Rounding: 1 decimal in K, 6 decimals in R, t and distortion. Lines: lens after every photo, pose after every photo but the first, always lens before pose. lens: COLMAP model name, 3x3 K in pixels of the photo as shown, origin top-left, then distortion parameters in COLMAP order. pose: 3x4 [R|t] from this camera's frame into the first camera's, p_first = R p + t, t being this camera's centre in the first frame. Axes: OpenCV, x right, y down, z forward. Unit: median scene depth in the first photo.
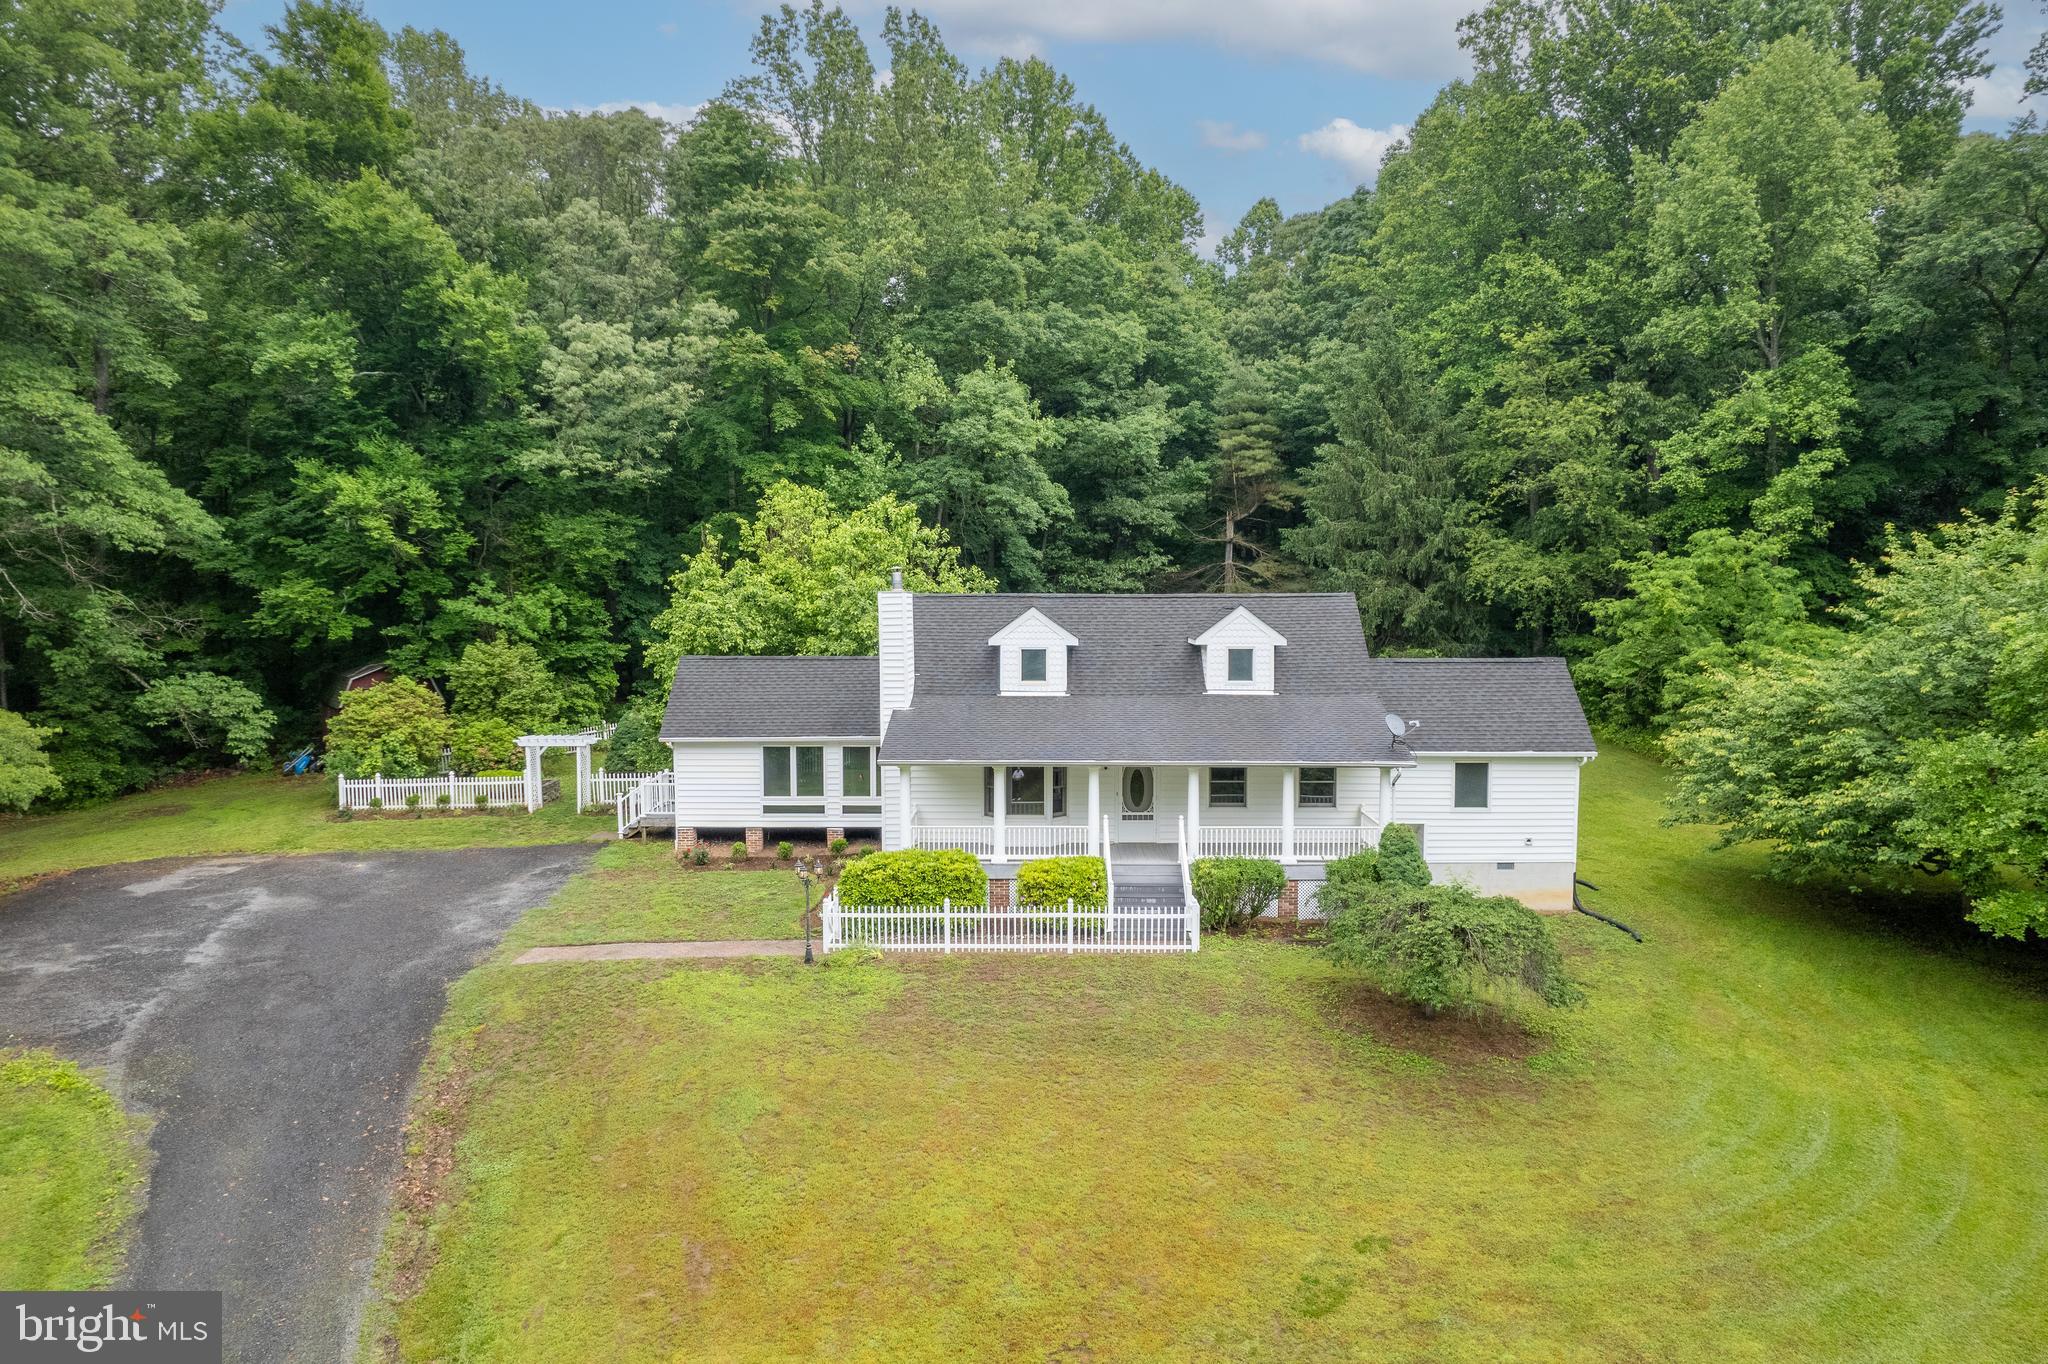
lens RADIAL K [[1319.7, 0, 1029.8], [0, 1319.7, 681.9], [0, 0, 1]] dist [-0.077049, 0.072760]
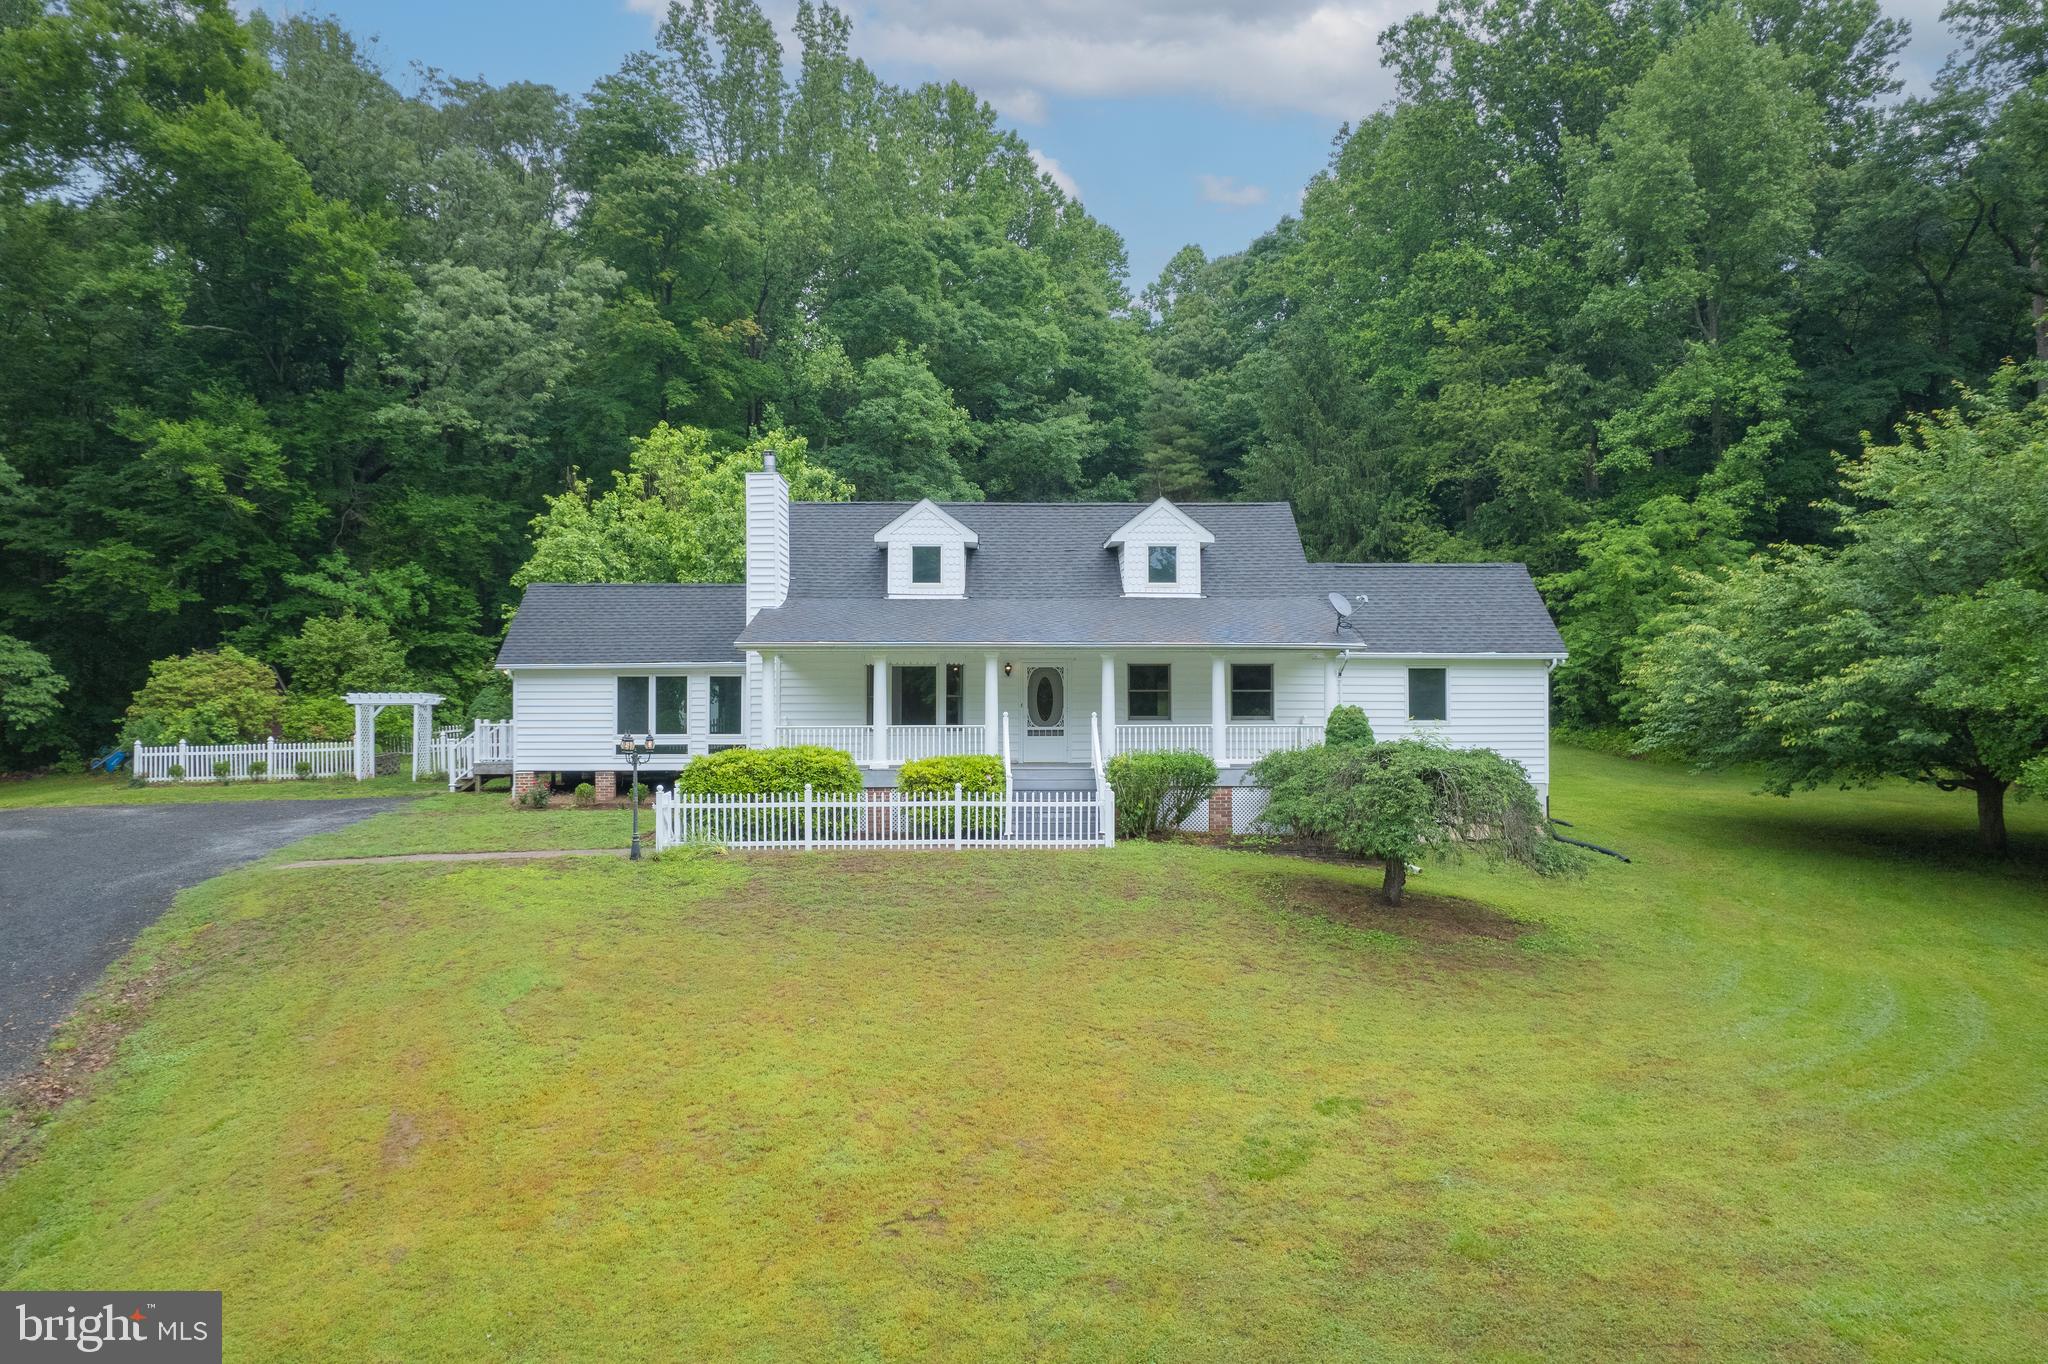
lens RADIAL K [[1319.7, 0, 1029.8], [0, 1319.7, 681.9], [0, 0, 1]] dist [-0.077049, 0.072760]
pose [[0.998758, 0.001425, 0.049806, 0.019216], [0.003022, 0.996017, -0.089109, 0.097806], [-0.049734, 0.089149, 0.994776, 0.094563]]
